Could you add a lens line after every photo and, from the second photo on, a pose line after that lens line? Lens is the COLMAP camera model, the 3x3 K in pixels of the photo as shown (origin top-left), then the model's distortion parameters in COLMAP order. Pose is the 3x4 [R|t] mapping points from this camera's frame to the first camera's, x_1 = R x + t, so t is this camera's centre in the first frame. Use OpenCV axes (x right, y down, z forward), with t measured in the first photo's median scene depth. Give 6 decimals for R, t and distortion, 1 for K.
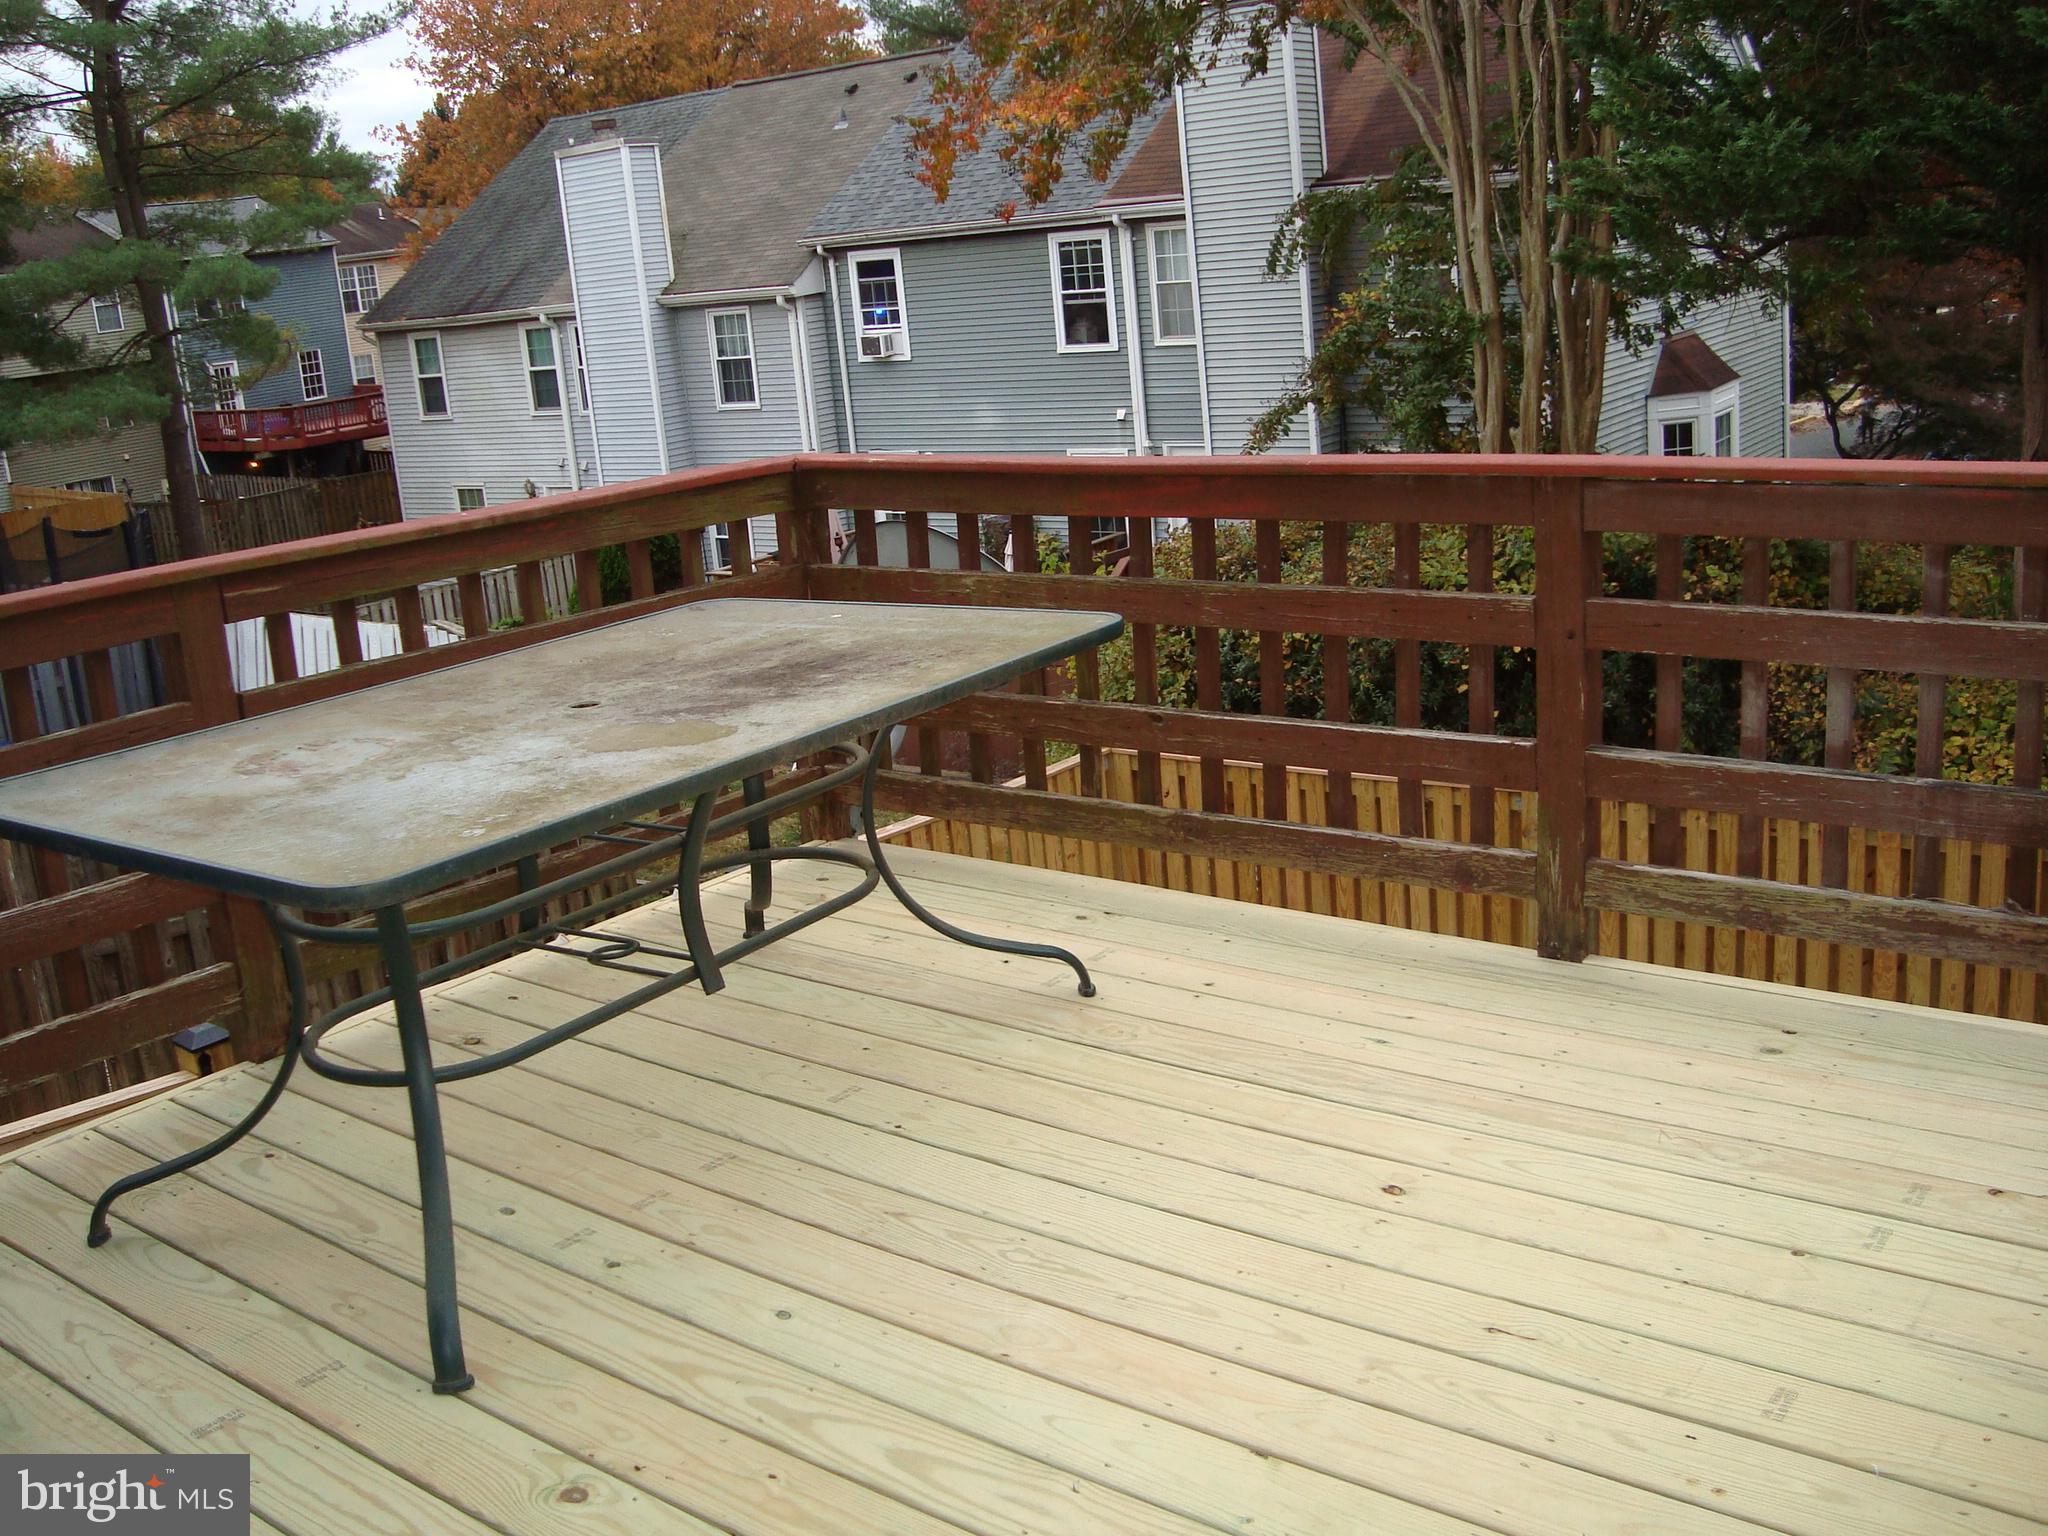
lens RADIAL K [[1965.4, 0, 1007.7], [0, 1965.4, 756.4], [0, 0, 1]] dist [-0.222278, 0.268271]
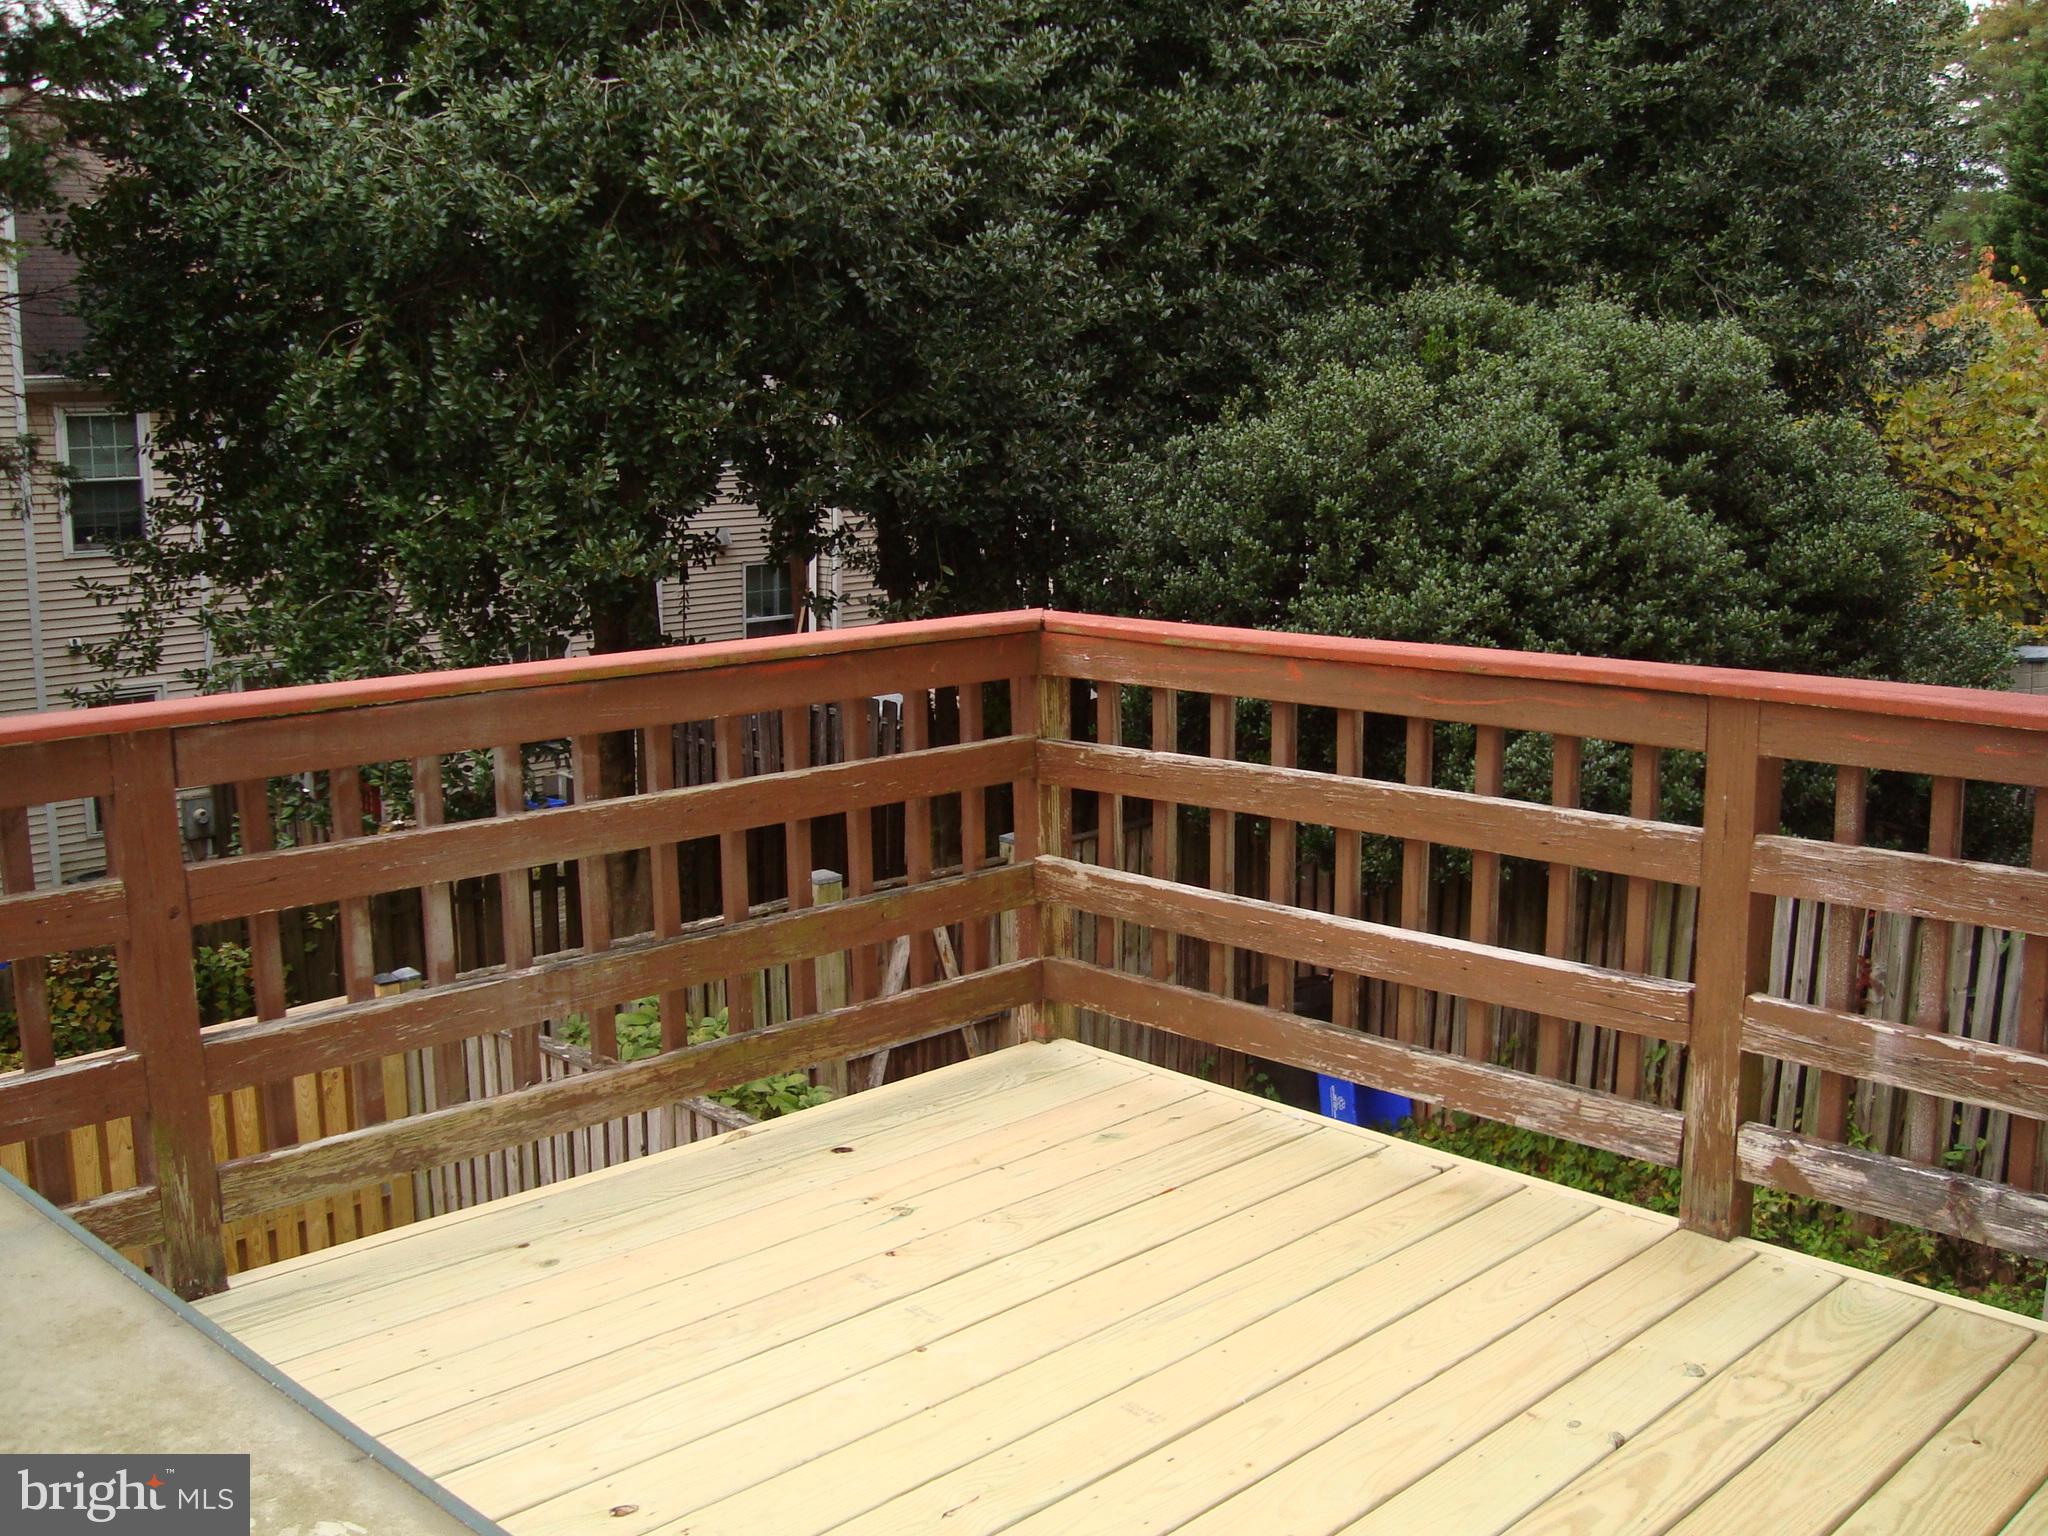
lens RADIAL K [[1965.4, 0, 1007.7], [0, 1965.4, 756.4], [0, 0, 1]] dist [-0.222278, 0.268271]
pose [[0.150126, -0.087989, 0.984744, -0.510477], [0.238841, 0.969758, 0.050239, -0.091340], [-0.959384, 0.227655, 0.166601, 0.540394]]
